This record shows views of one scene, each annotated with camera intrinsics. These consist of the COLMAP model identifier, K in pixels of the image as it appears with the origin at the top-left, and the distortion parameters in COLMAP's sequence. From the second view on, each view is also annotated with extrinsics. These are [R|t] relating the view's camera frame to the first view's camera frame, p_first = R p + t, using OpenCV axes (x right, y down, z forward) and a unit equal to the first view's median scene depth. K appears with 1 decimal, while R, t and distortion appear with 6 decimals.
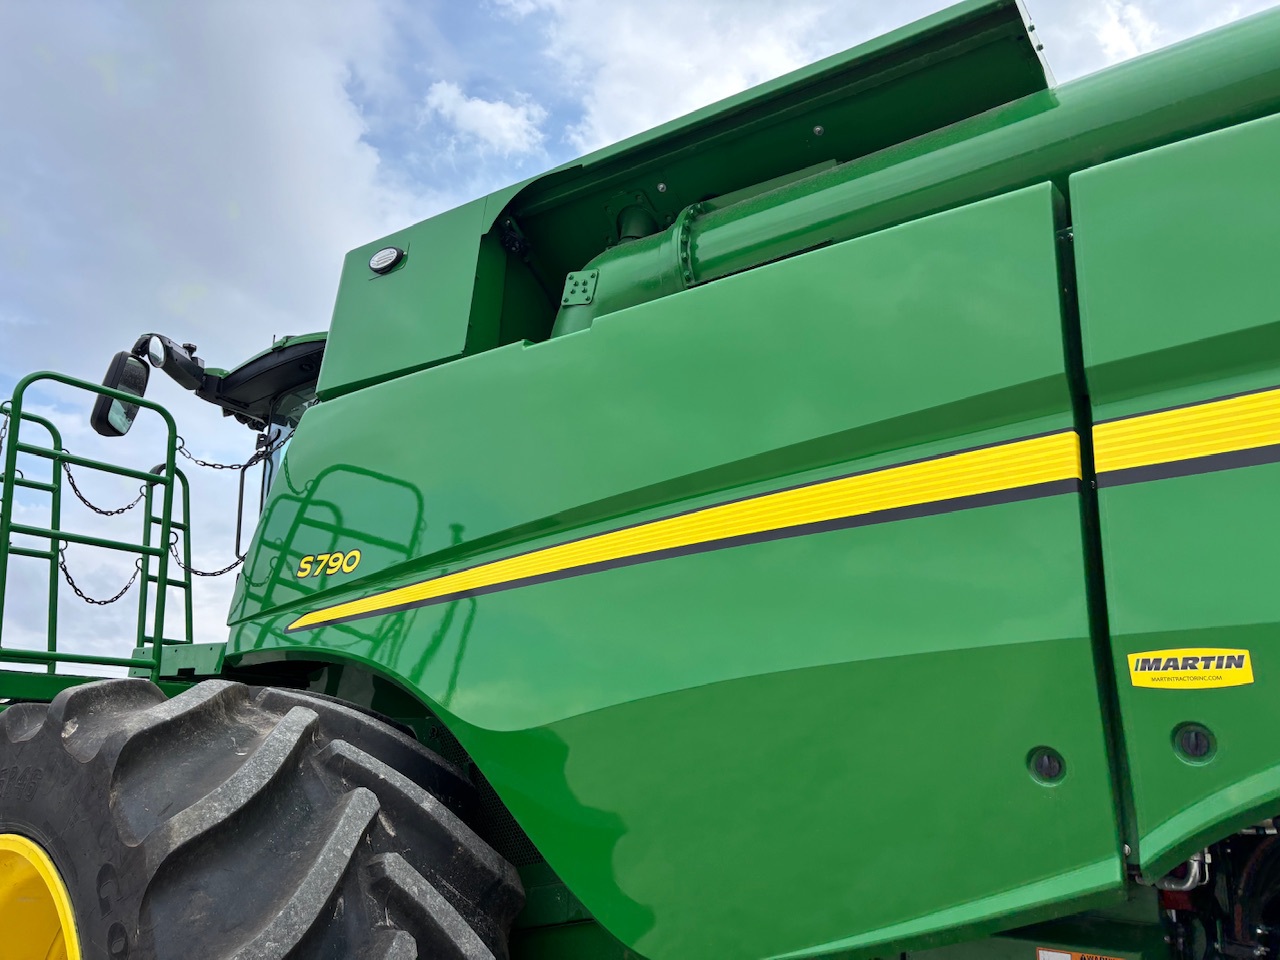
lens RADIAL K [[946.8, 0, 637.0], [0, 946.8, 459.9], [0, 0, 1]] dist [0.034401, -0.038043]
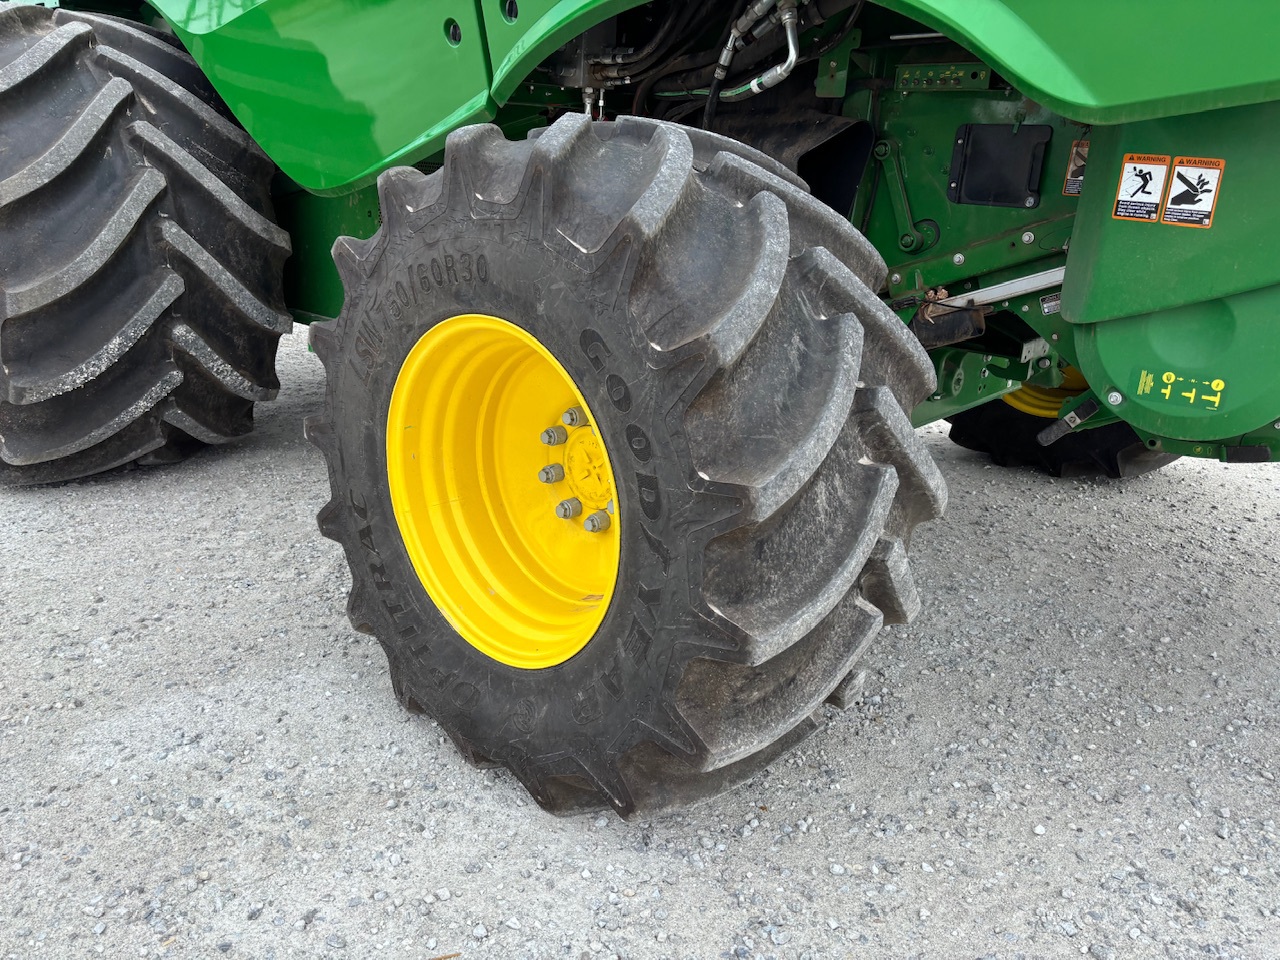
lens RADIAL K [[971.4, 0, 628.2], [0, 971.4, 454.6], [0, 0, 1]] dist [0.040717, -0.057950]
pose [[0.994940, 0.034201, -0.094472, 0.622918], [0.025701, 0.822362, 0.568384, -0.000973], [0.097129, -0.567936, 0.817322, -0.432474]]
